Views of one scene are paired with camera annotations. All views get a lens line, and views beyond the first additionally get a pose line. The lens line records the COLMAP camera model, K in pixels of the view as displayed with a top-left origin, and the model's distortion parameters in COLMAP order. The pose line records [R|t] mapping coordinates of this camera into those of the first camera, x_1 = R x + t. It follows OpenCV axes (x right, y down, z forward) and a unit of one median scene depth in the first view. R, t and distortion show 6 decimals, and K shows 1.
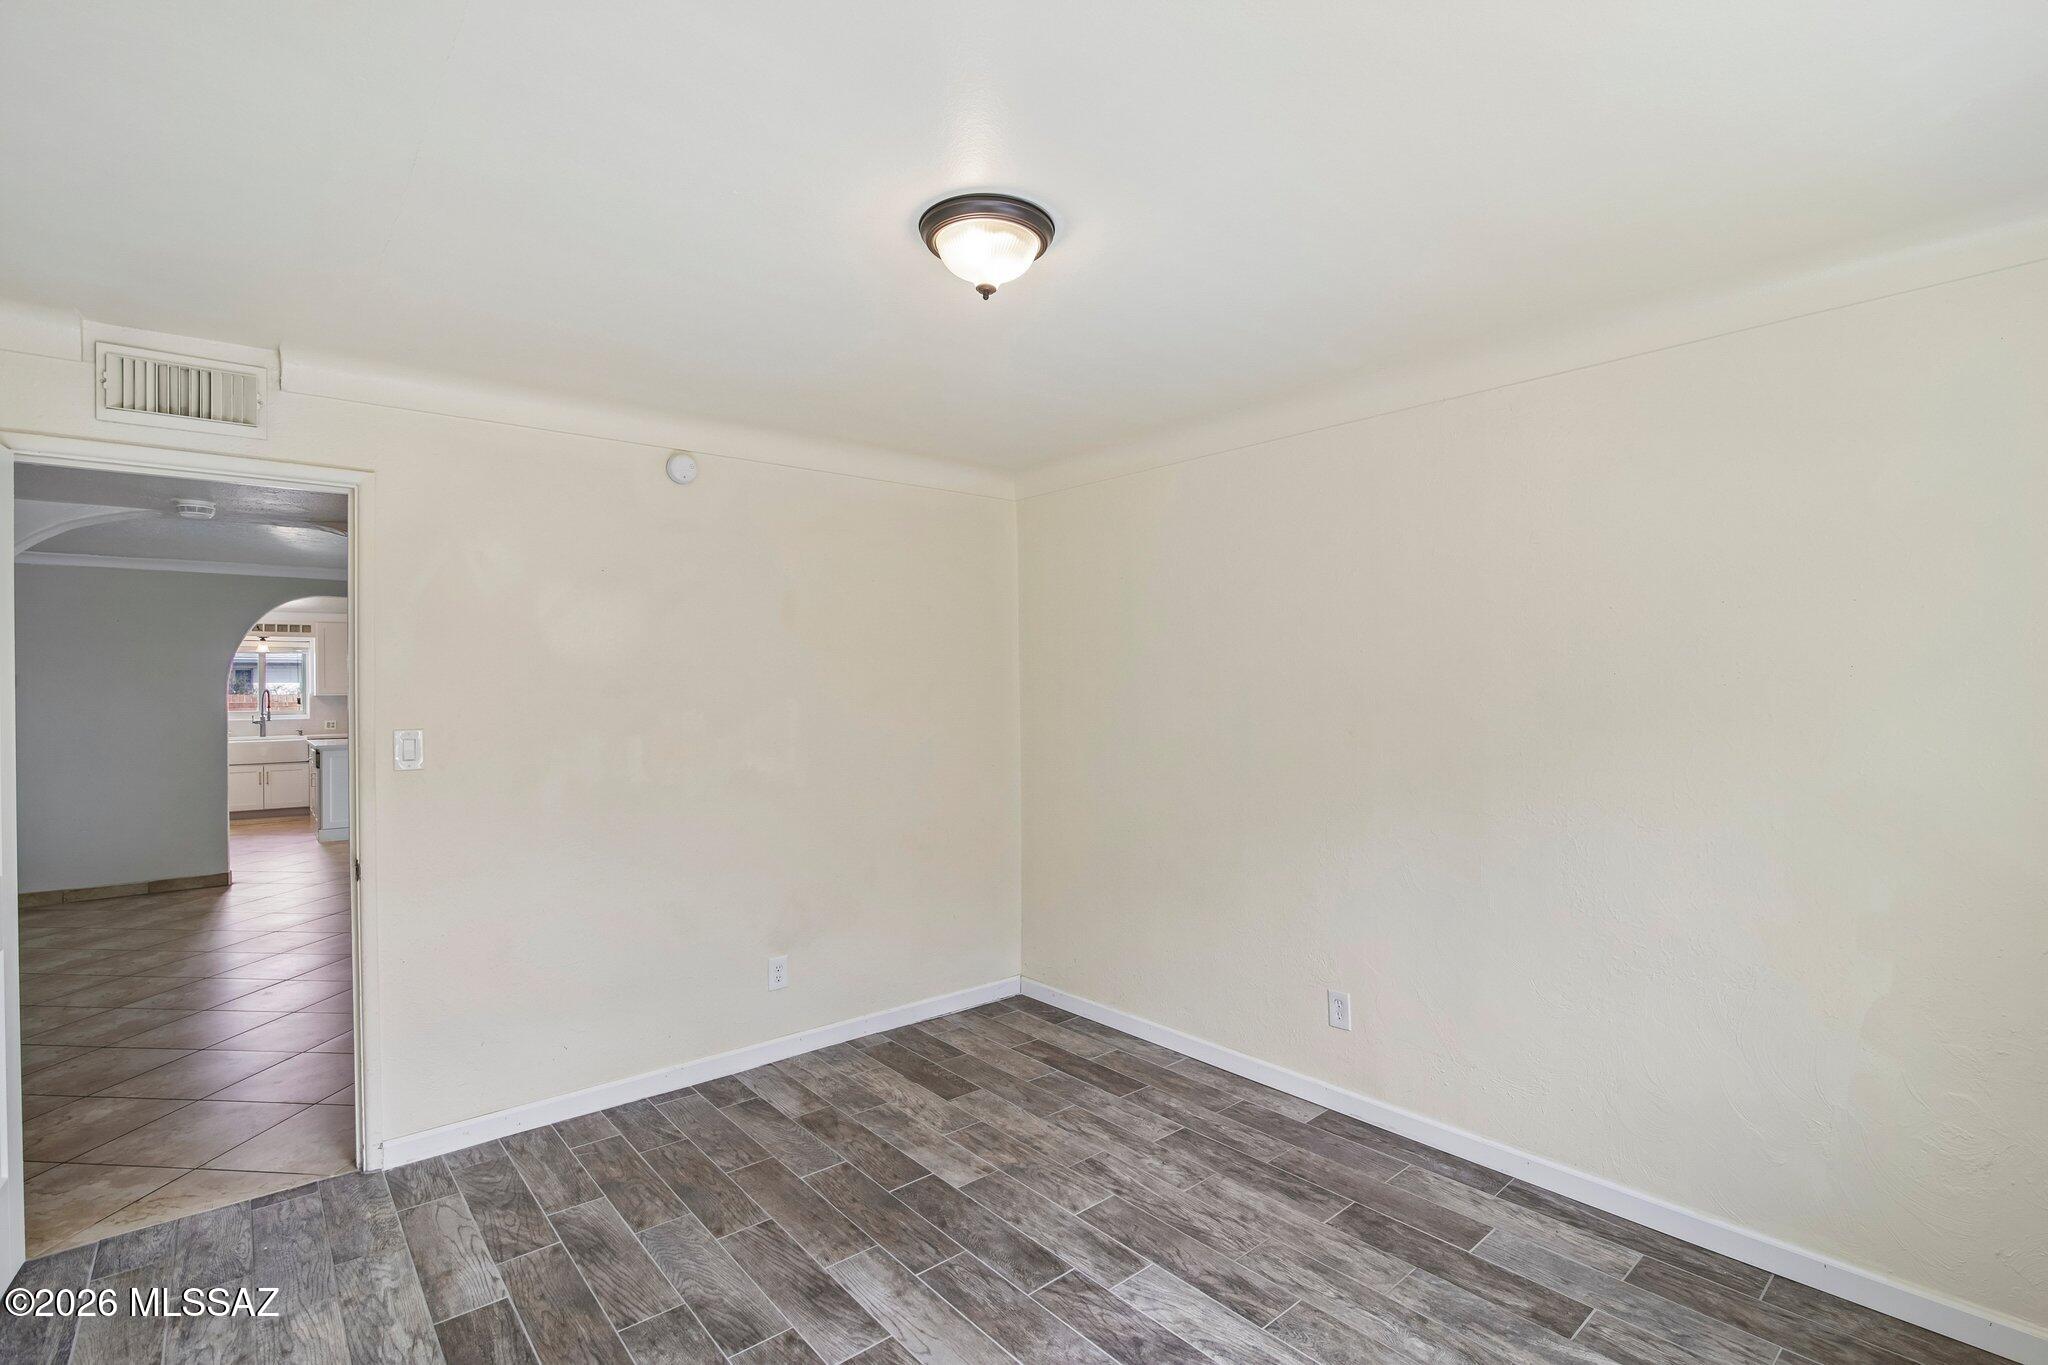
lens RADIAL K [[939.4, 0, 1023.4], [0, 939.4, 685.3], [0, 0, 1]] dist [-0.003182, -0.000612]
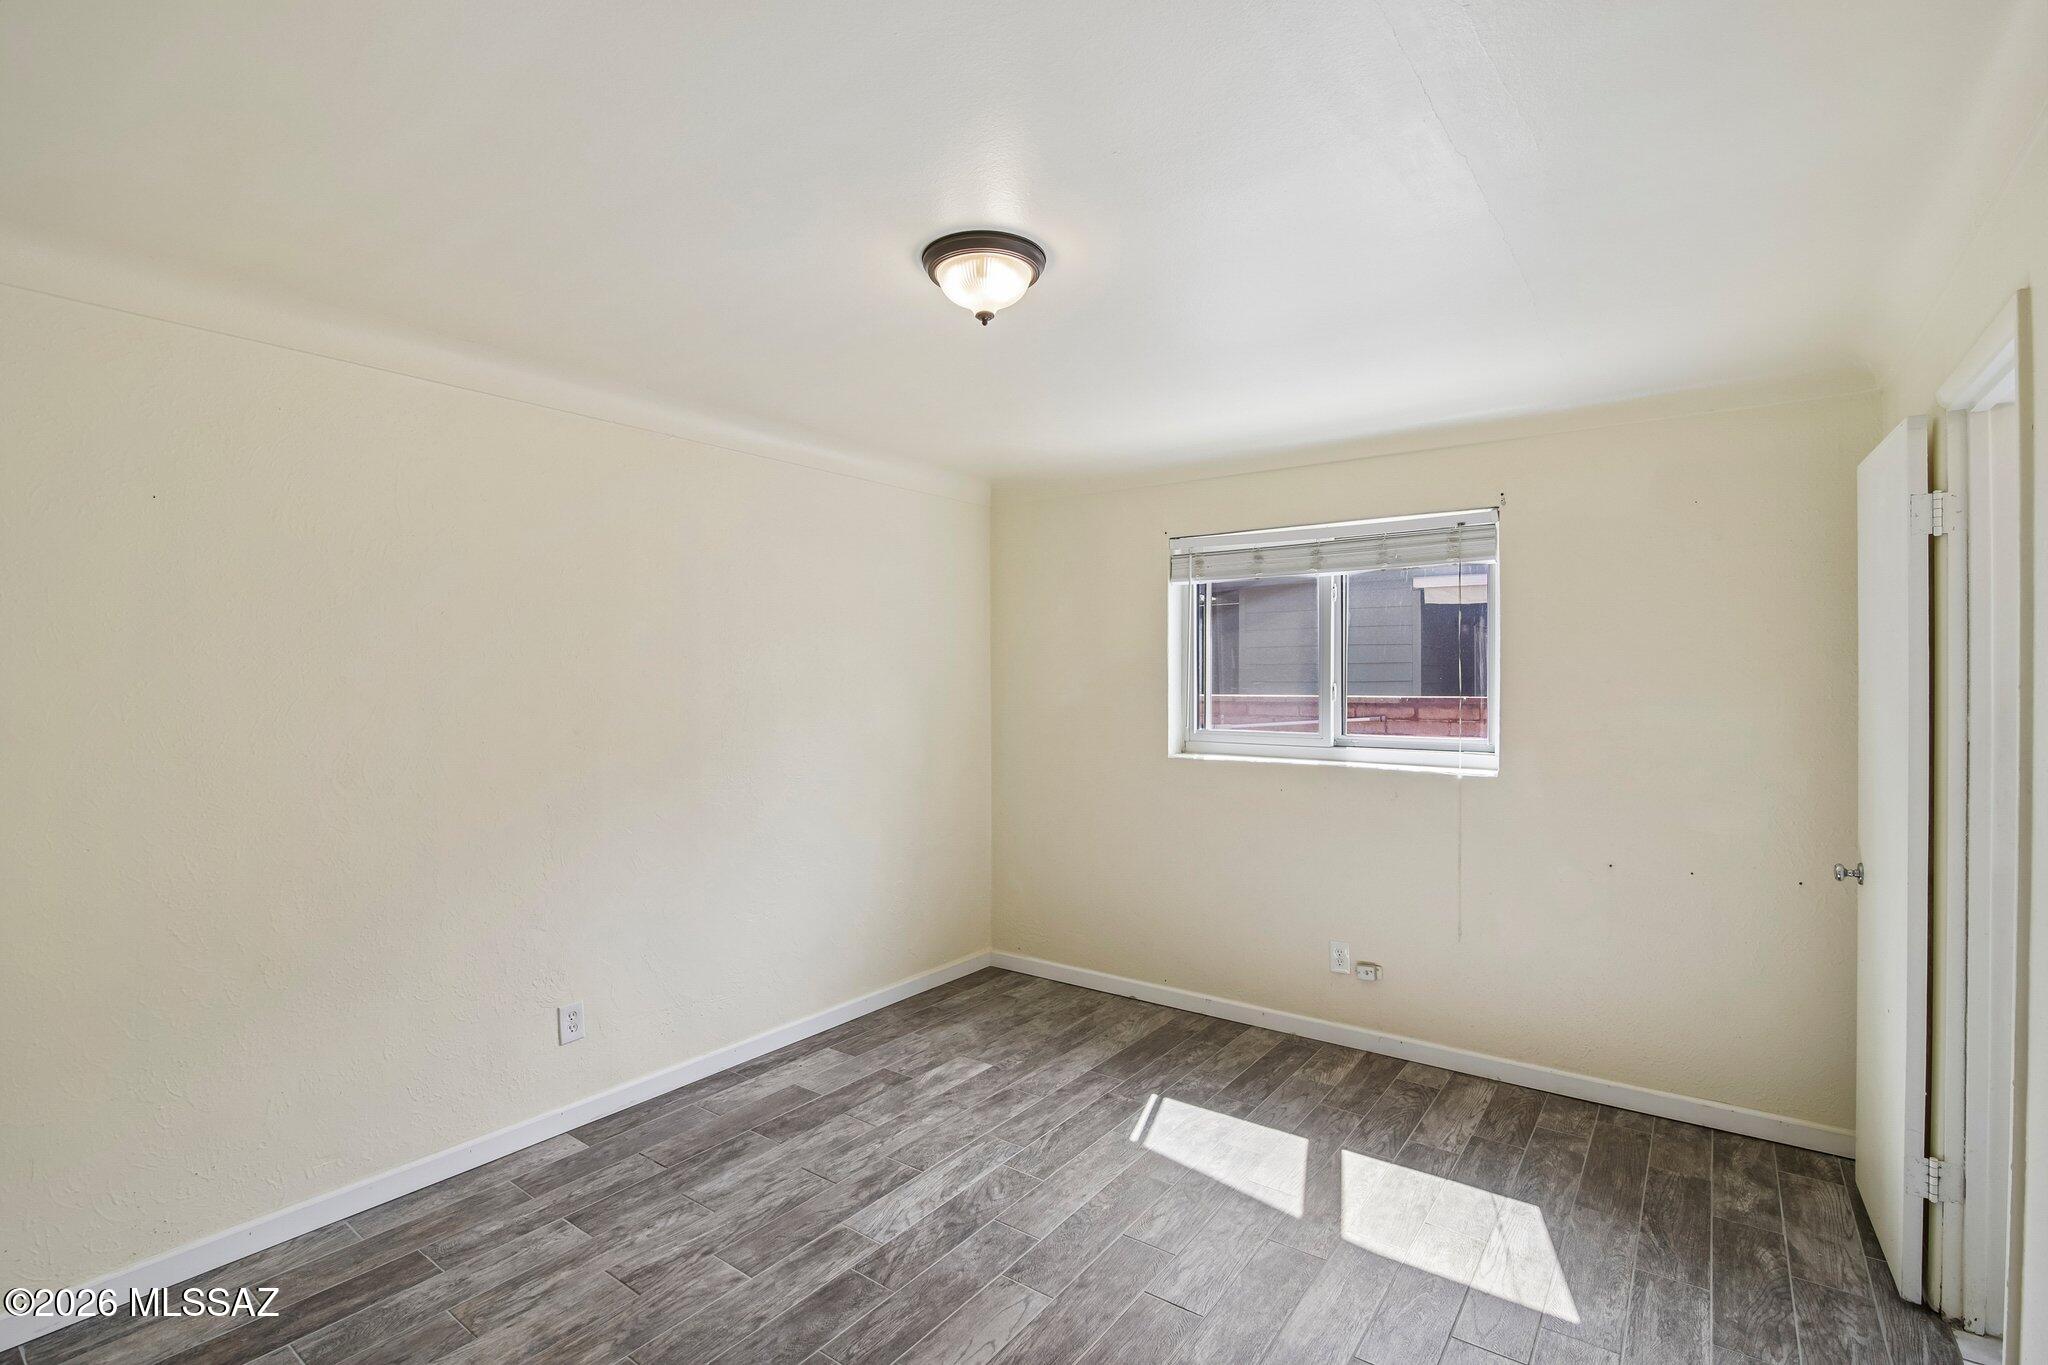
lens RADIAL K [[939.4, 0, 1020.1], [0, 939.4, 689.1], [0, 0, 1]] dist [-0.003182, -0.000612]
pose [[-0.226914, 0.002656, 0.973911, -0.894404], [-0.001808, 0.999993, -0.003148, 0.007919], [-0.973913, -0.002475, -0.226908, 0.980601]]
